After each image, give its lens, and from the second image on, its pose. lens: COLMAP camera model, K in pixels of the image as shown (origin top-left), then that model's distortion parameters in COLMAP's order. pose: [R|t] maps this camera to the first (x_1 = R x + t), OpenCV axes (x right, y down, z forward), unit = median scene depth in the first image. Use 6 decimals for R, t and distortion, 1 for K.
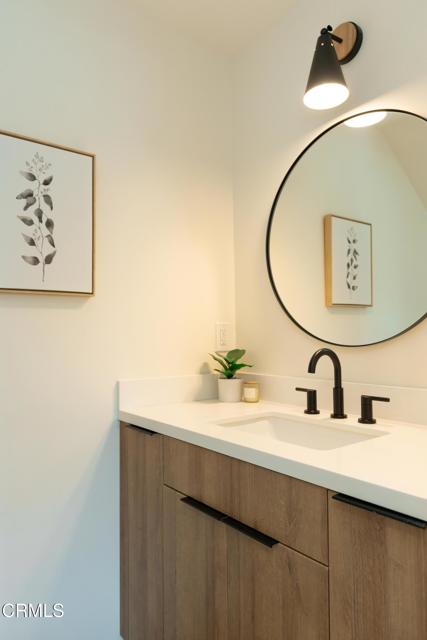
lens RADIAL K [[449.5, 0, 214.2], [0, 449.5, 309.2], [0, 0, 1]] dist [0.000540, 0.000032]
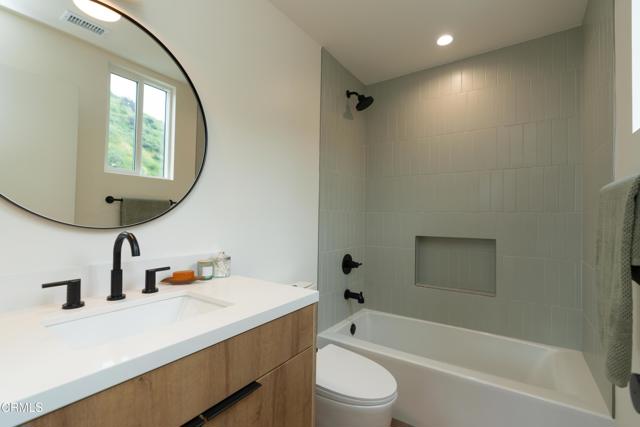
lens RADIAL K [[287.2, 0, 311.3], [0, 287.2, 218.5], [0, 0, 1]] dist [-0.000042, -0.000026]
pose [[-0.302733, 0.008700, 0.953036, -0.476698], [-0.054398, 0.998171, -0.026391, 0.053873], [-0.951522, -0.059833, -0.301706, 0.790935]]
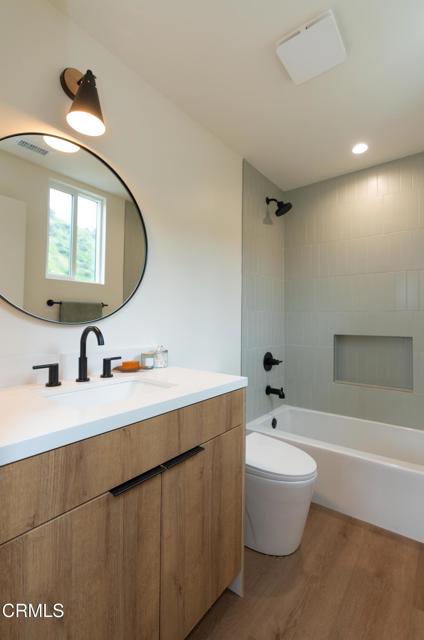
lens RADIAL K [[292.0, 0, 212.0], [0, 292.0, 320.0], [0, 0, 1]] dist [0.000329, -0.000014]
pose [[-0.252490, 0.017119, 0.967448, -0.598277], [-0.048819, 0.998345, -0.030406, 0.080605], [-0.966367, -0.054907, -0.251236, 0.870040]]
